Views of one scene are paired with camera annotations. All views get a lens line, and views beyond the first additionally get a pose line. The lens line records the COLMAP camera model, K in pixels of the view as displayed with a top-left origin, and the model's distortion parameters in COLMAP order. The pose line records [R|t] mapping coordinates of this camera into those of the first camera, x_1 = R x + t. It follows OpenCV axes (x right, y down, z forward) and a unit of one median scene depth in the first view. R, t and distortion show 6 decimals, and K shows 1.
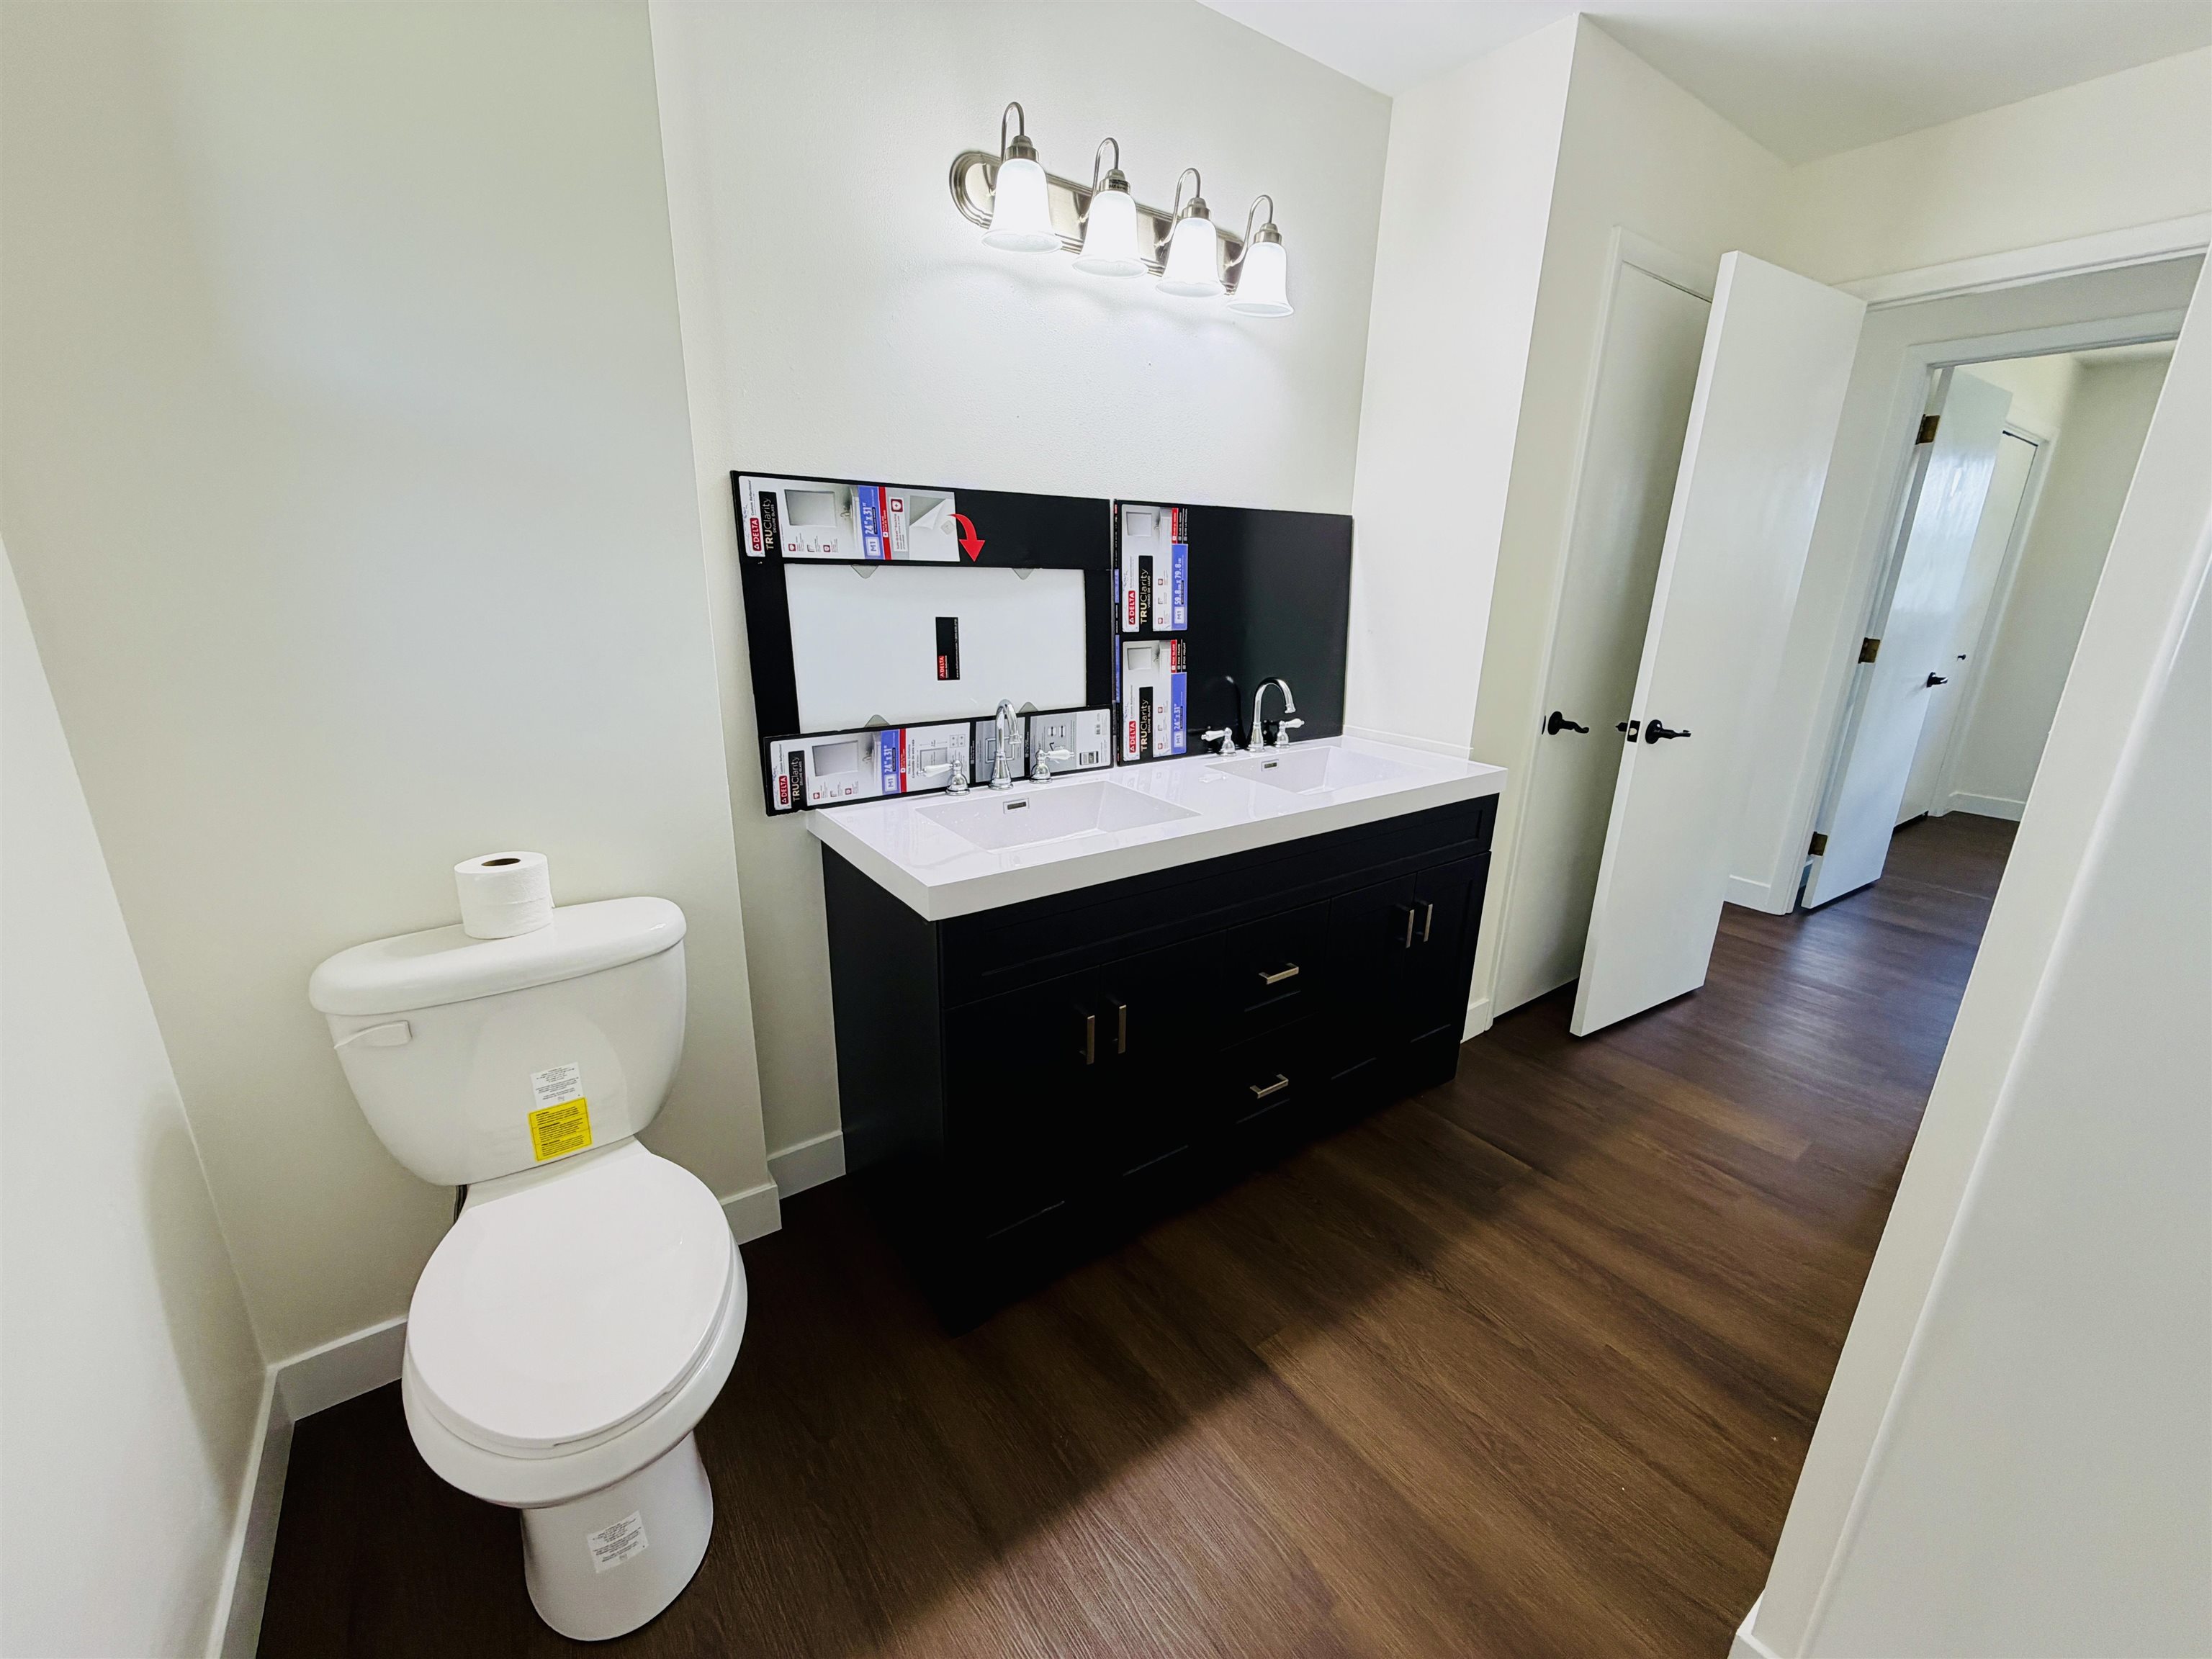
lens RADIAL K [[884.7, 0, 1098.1], [0, 884.7, 828.1], [0, 0, 1]] dist [0.000606, 0.000346]
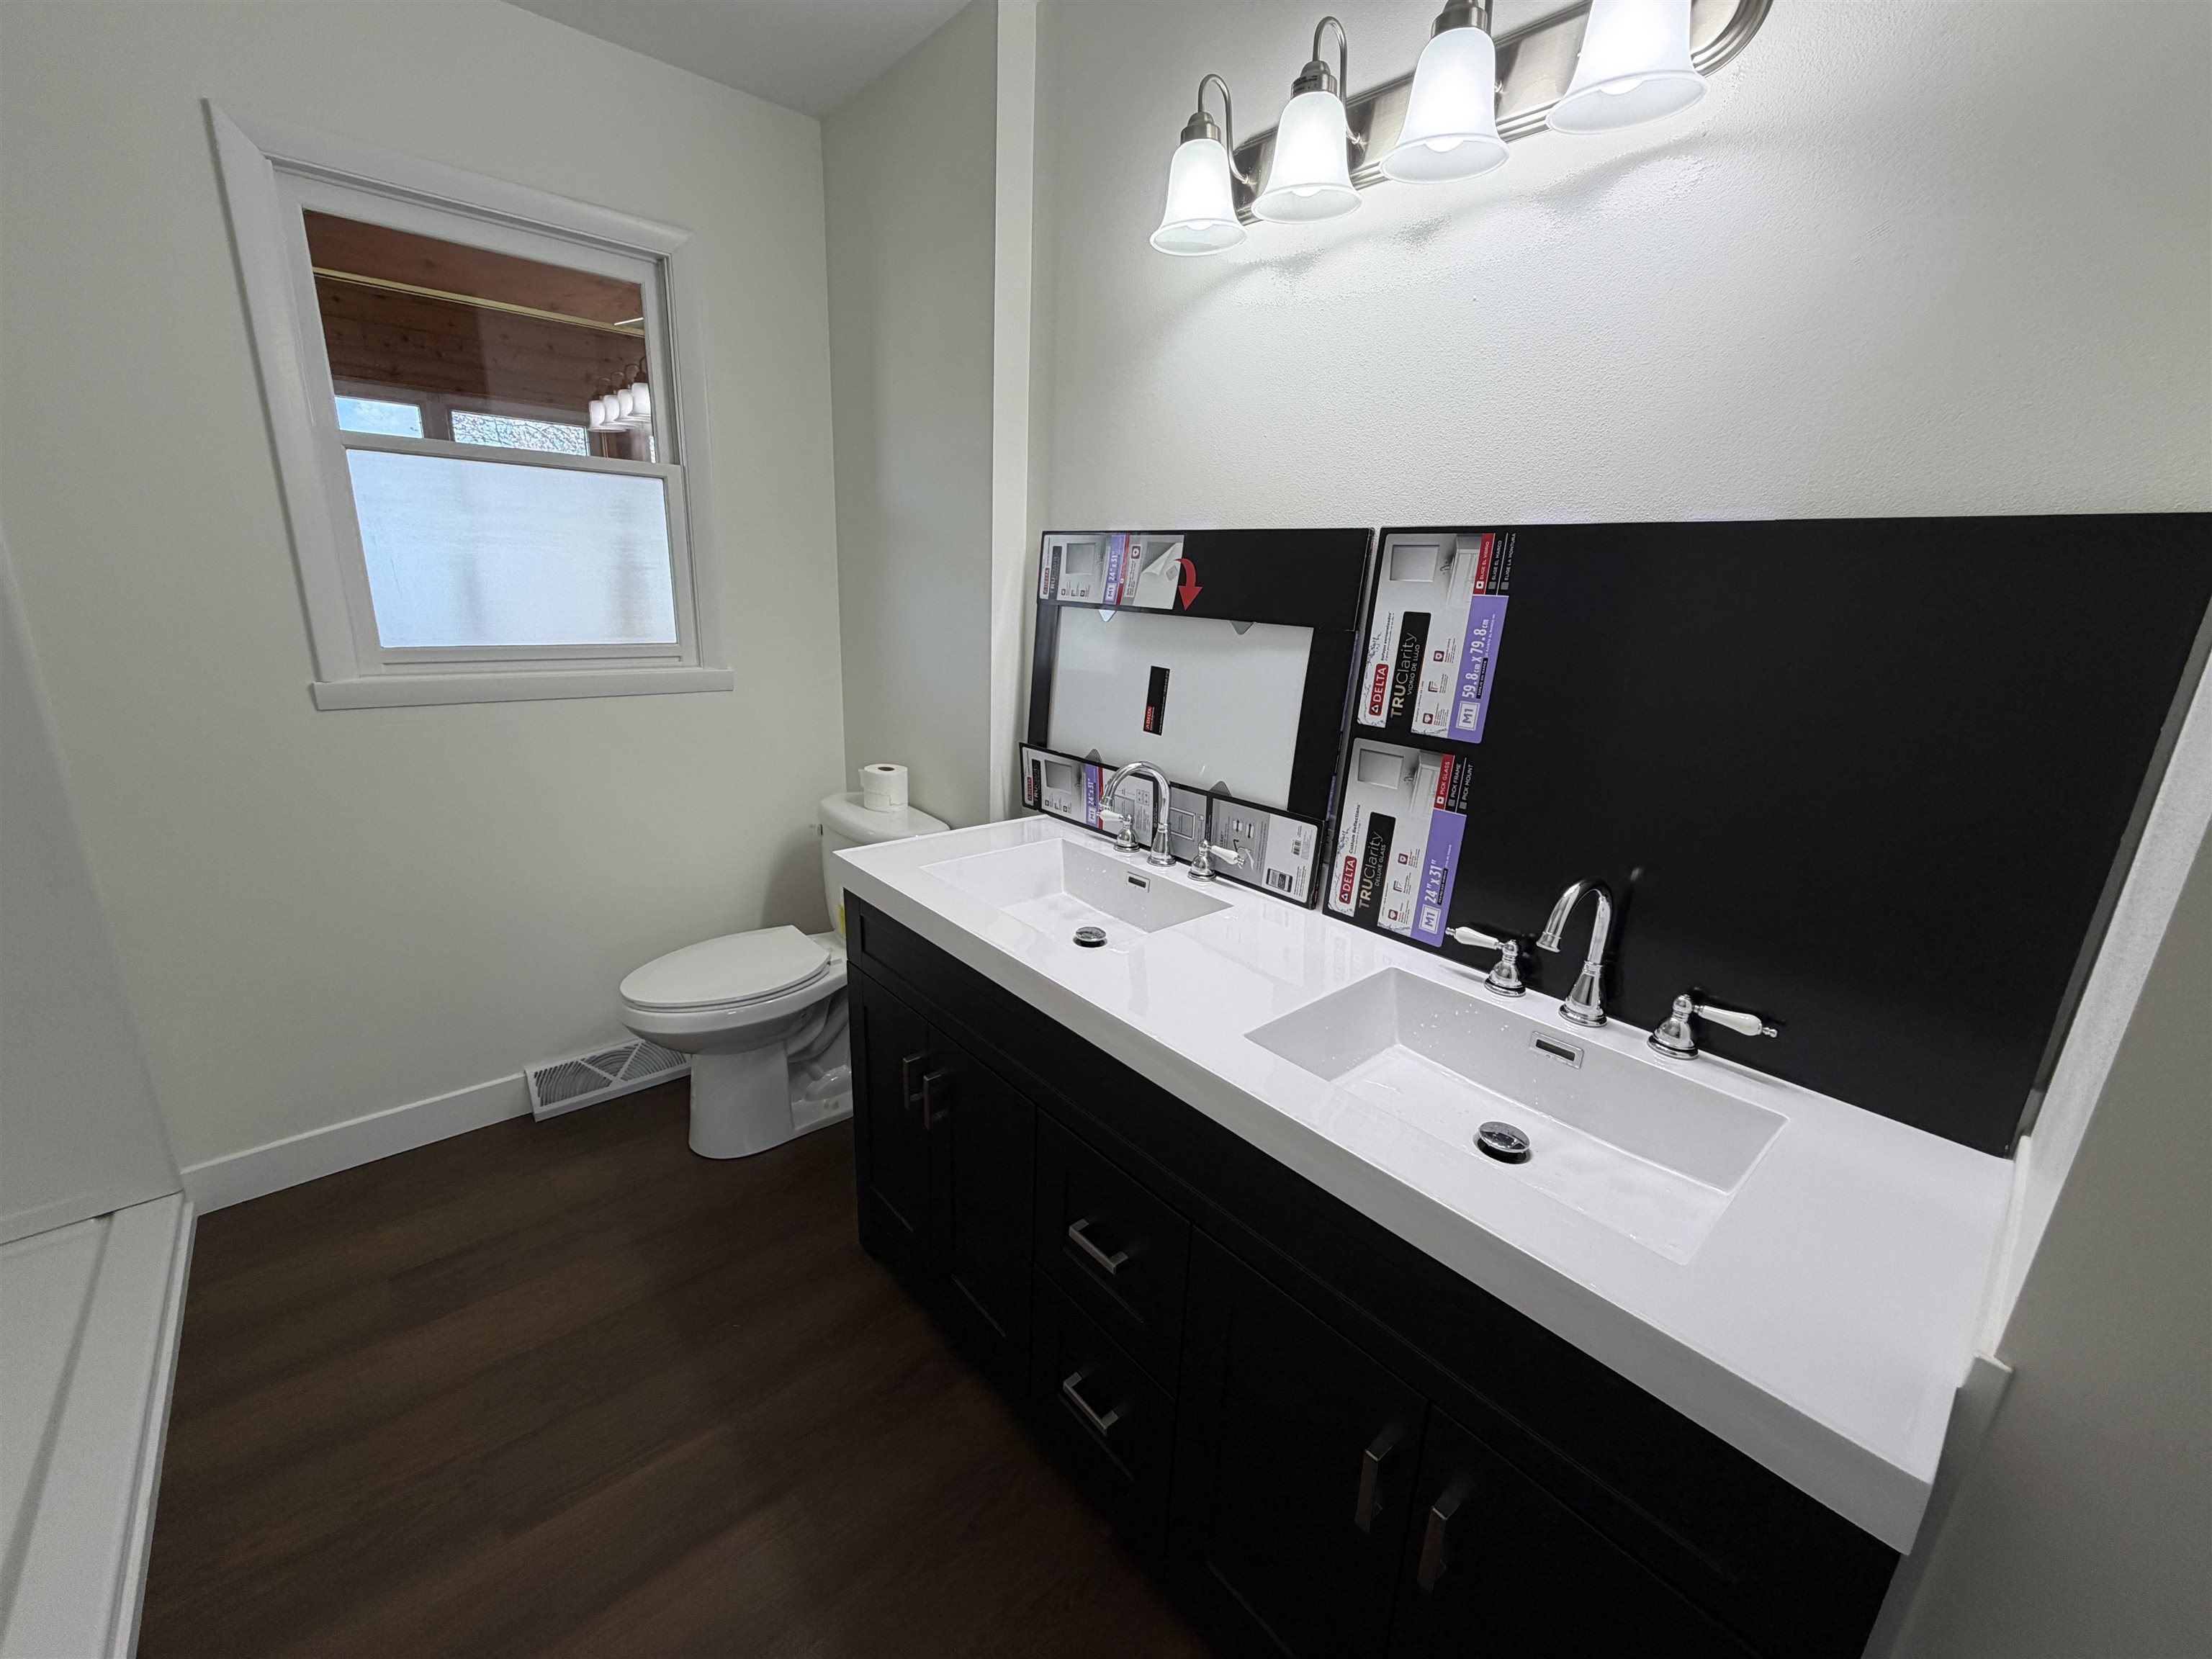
lens RADIAL K [[884.7, 0, 1098.1], [0, 884.7, 828.1], [0, 0, 1]] dist [0.000606, 0.000346]
pose [[0.097948, 0.256734, -0.961506, 0.678342], [-0.321947, 0.922374, 0.213488, -0.230446], [0.941677, 0.288643, 0.173000, 0.730260]]
